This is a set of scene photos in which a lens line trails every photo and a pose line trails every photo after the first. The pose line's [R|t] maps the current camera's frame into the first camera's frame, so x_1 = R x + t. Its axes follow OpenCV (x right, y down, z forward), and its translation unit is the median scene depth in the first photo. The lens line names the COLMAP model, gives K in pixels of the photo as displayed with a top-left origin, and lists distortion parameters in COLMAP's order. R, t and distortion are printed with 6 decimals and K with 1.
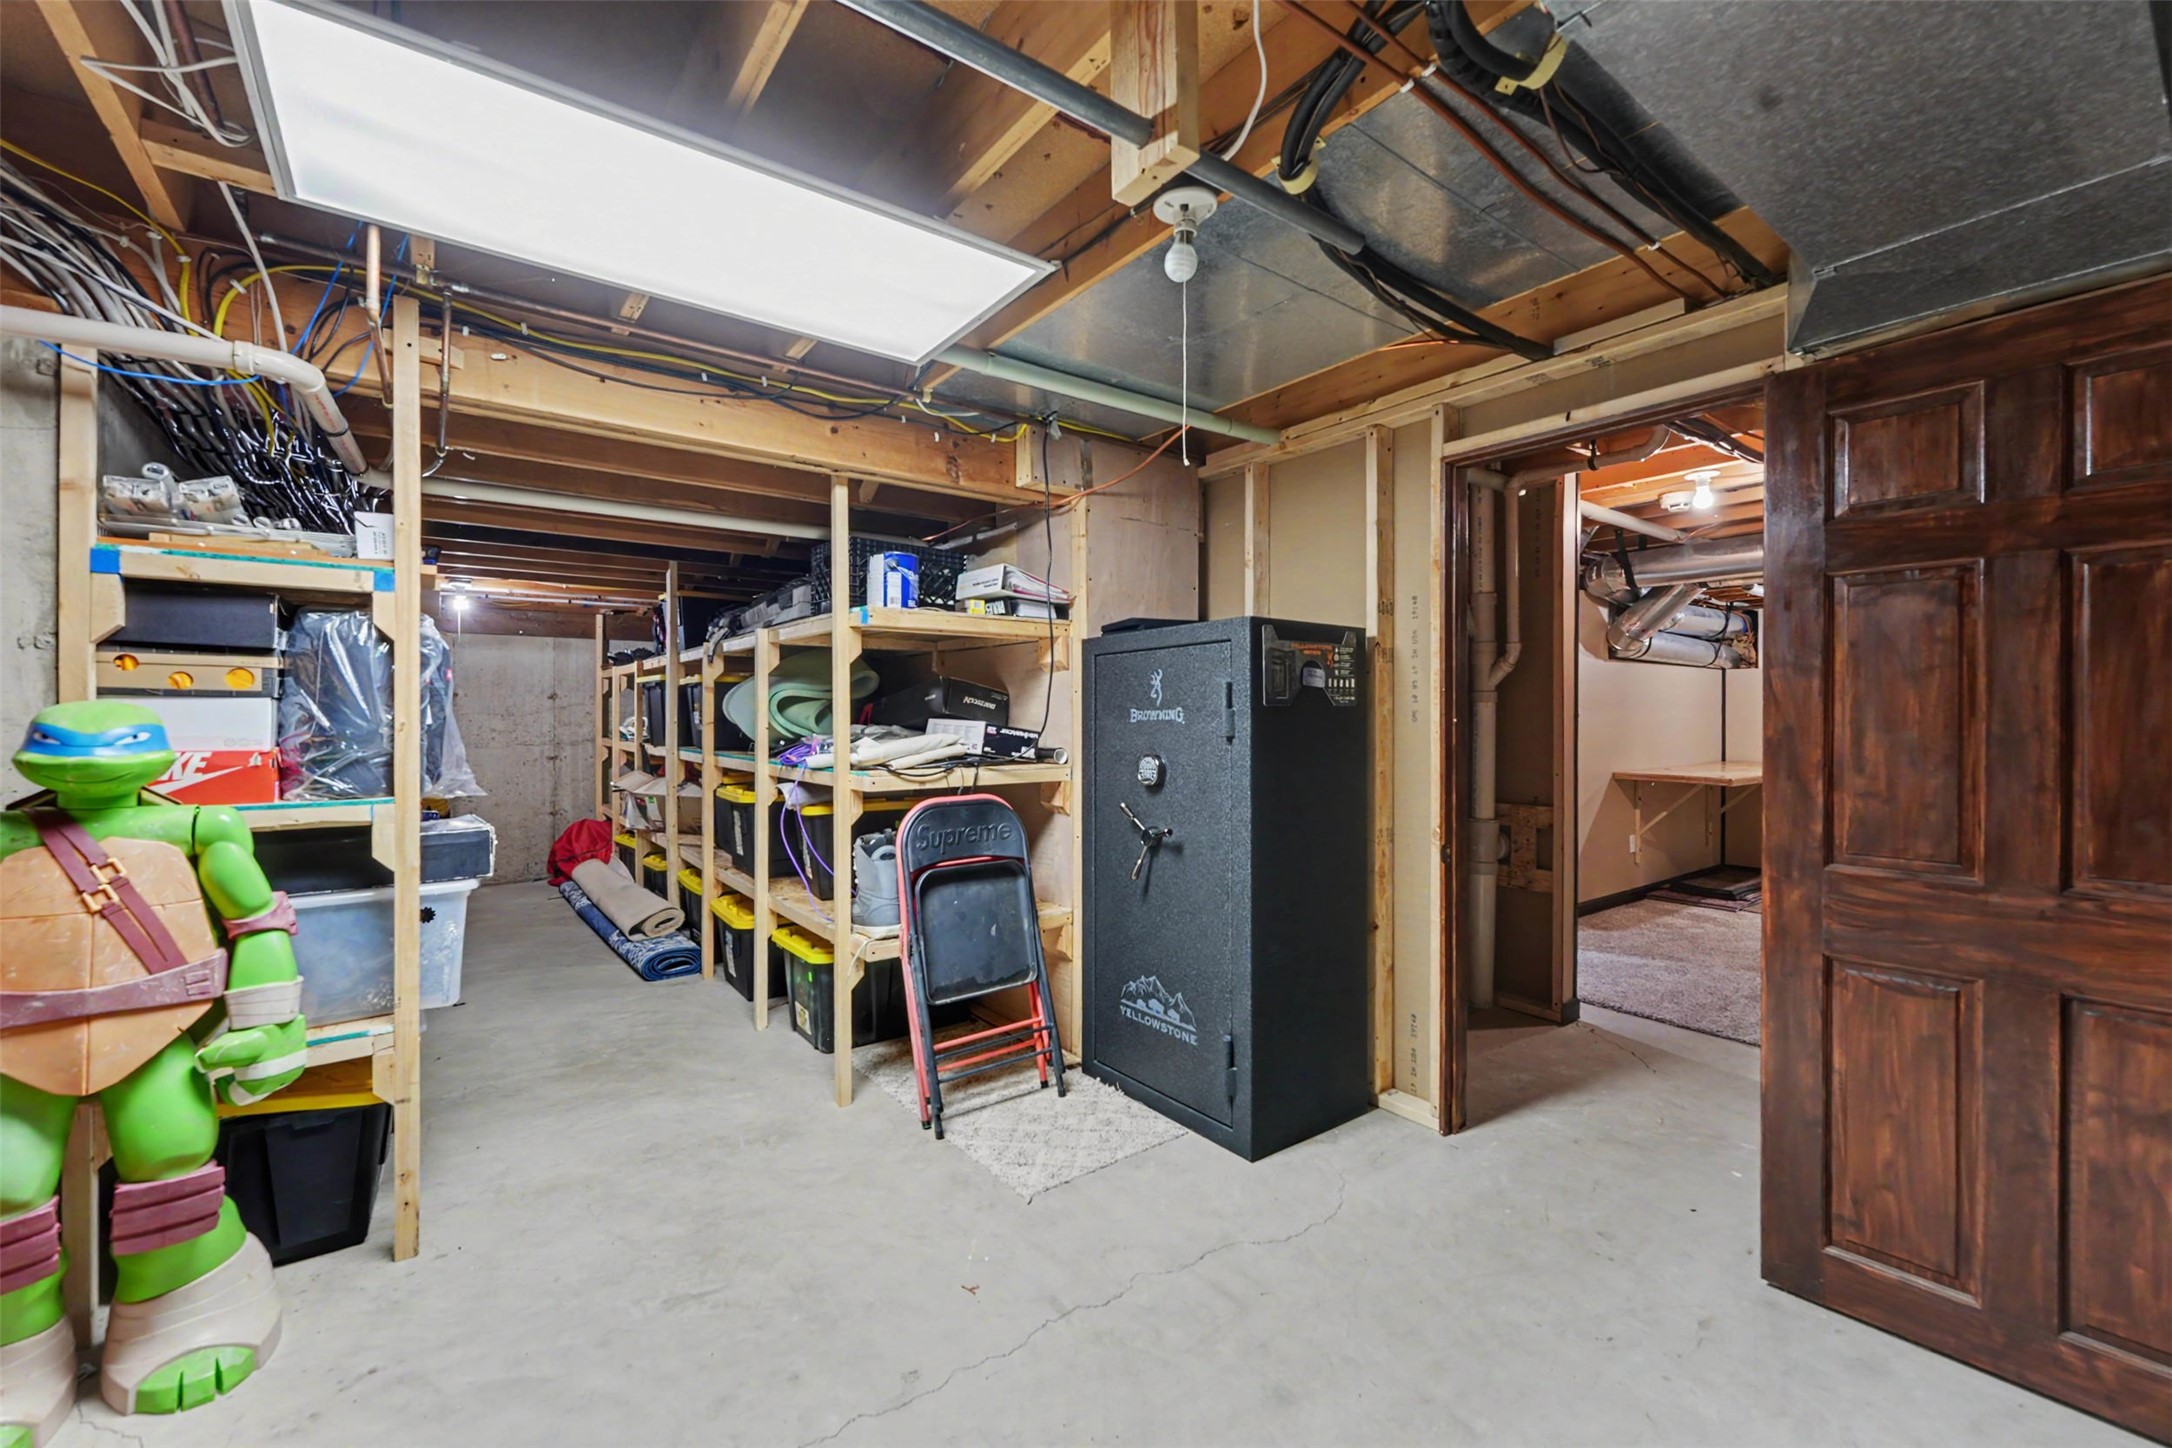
lens RADIAL K [[881.4, 0, 1084.3], [0, 881.4, 719.5], [0, 0, 1]] dist [0.001214, -0.000448]
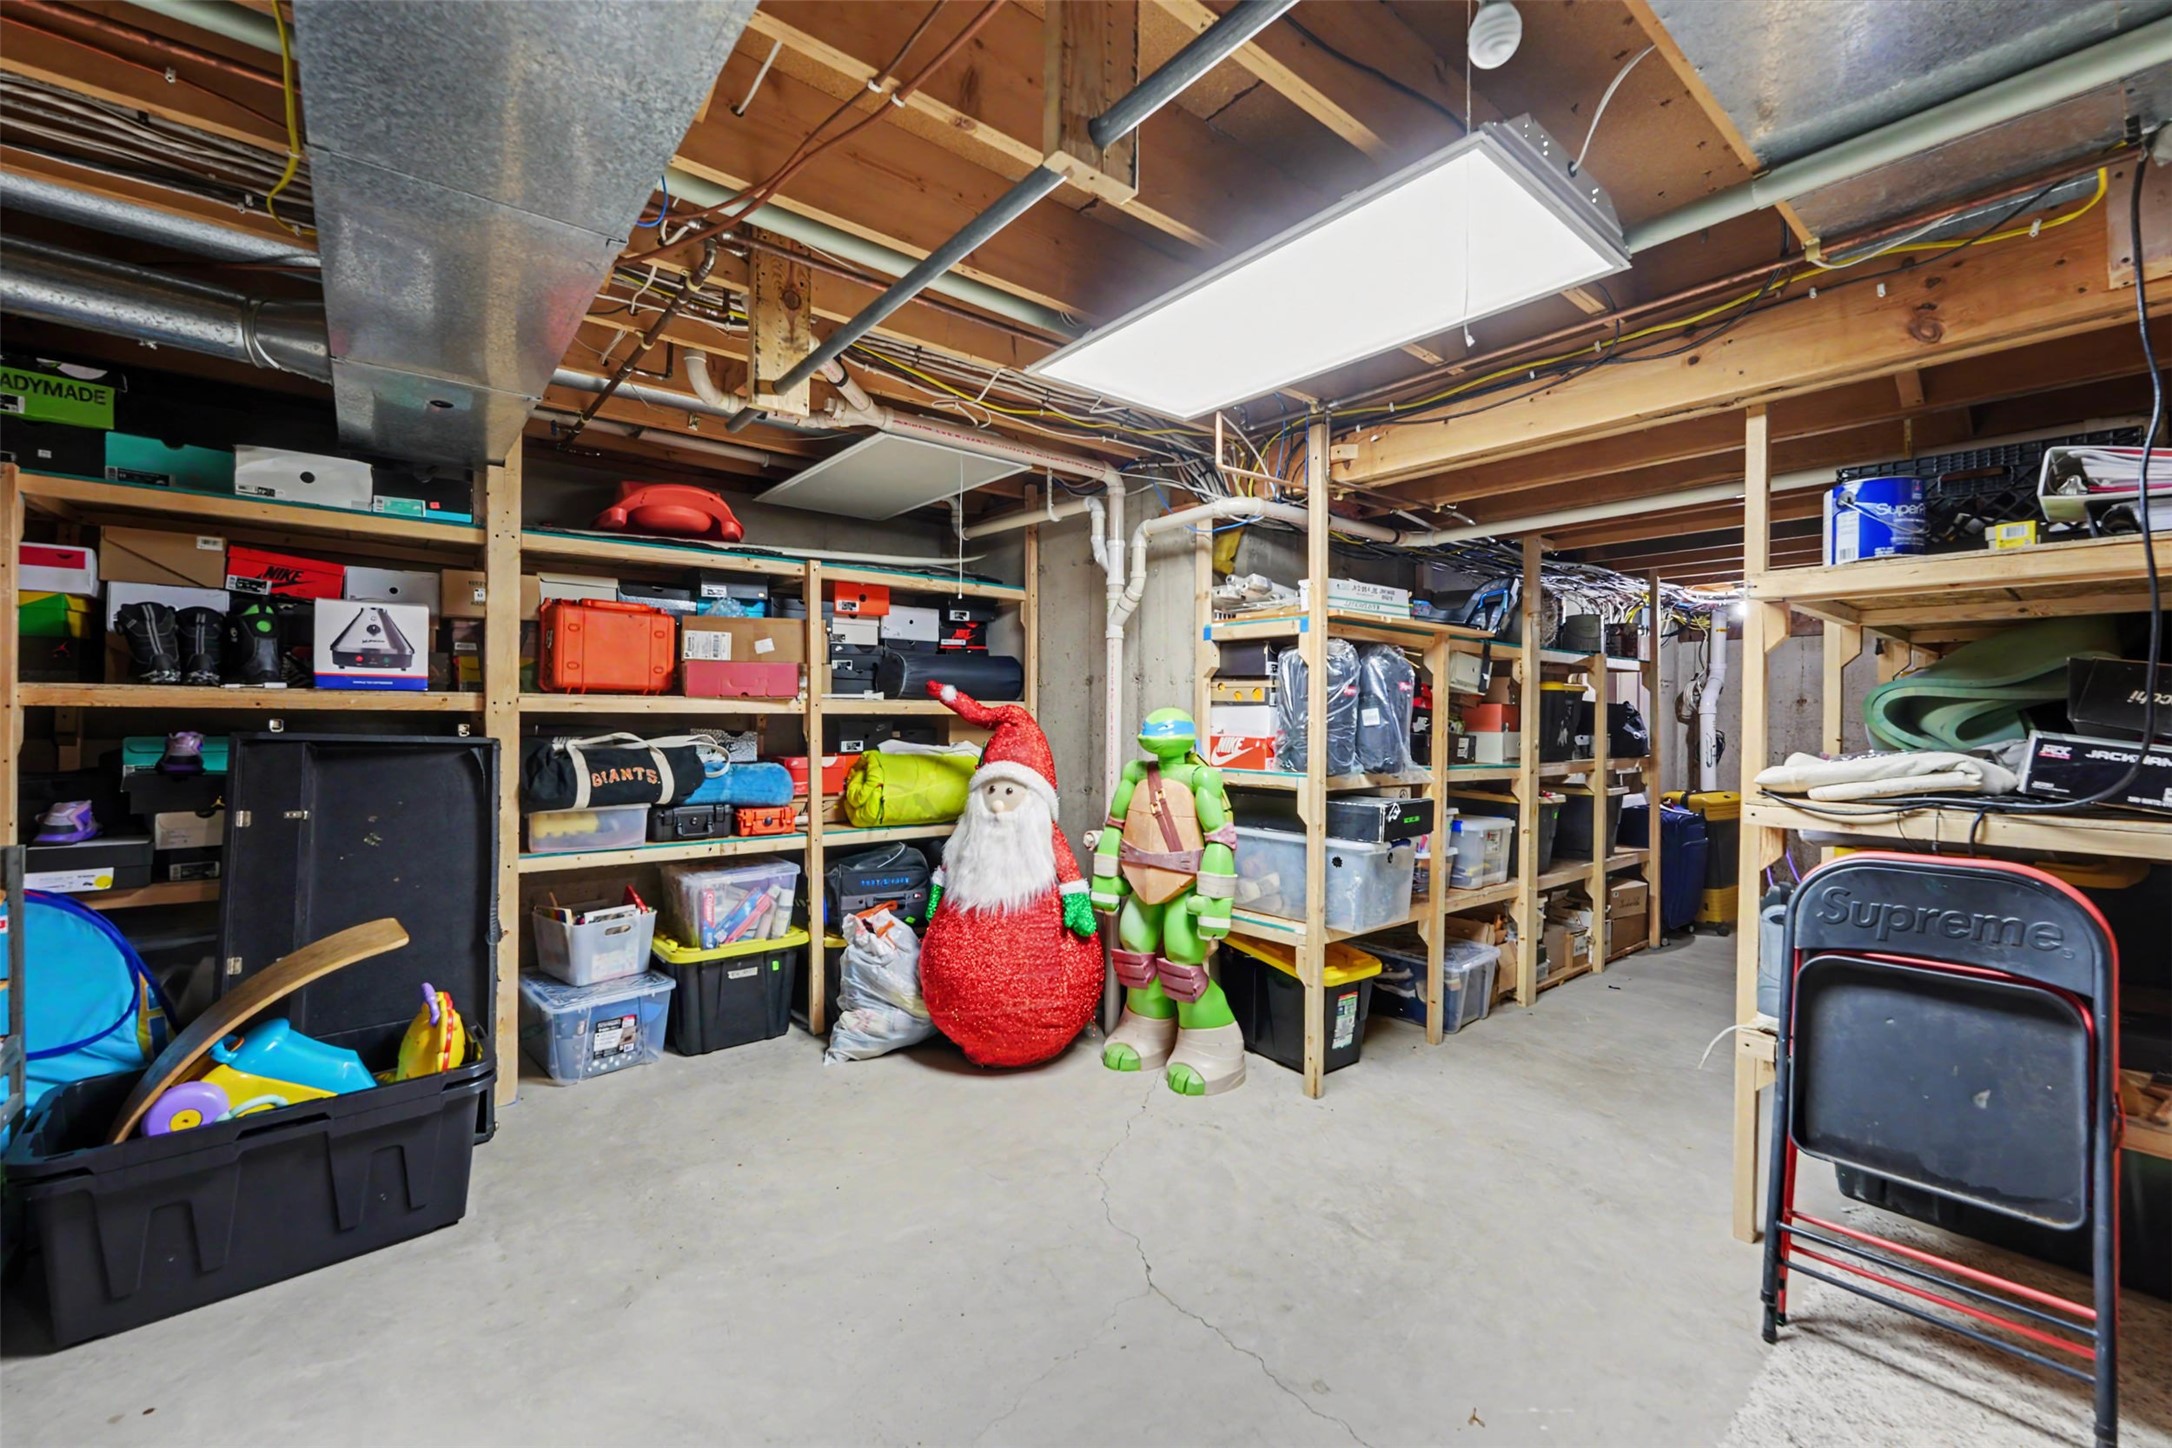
lens RADIAL K [[881.4, 0, 1084.8], [0, 881.4, 716.8], [0, 0, 1]] dist [0.001214, -0.000448]
pose [[0.046528, 0.004049, -0.998909, 0.576139], [-0.014671, 0.999887, 0.003369, -0.003597], [0.998809, 0.014498, 0.046582, 0.504973]]
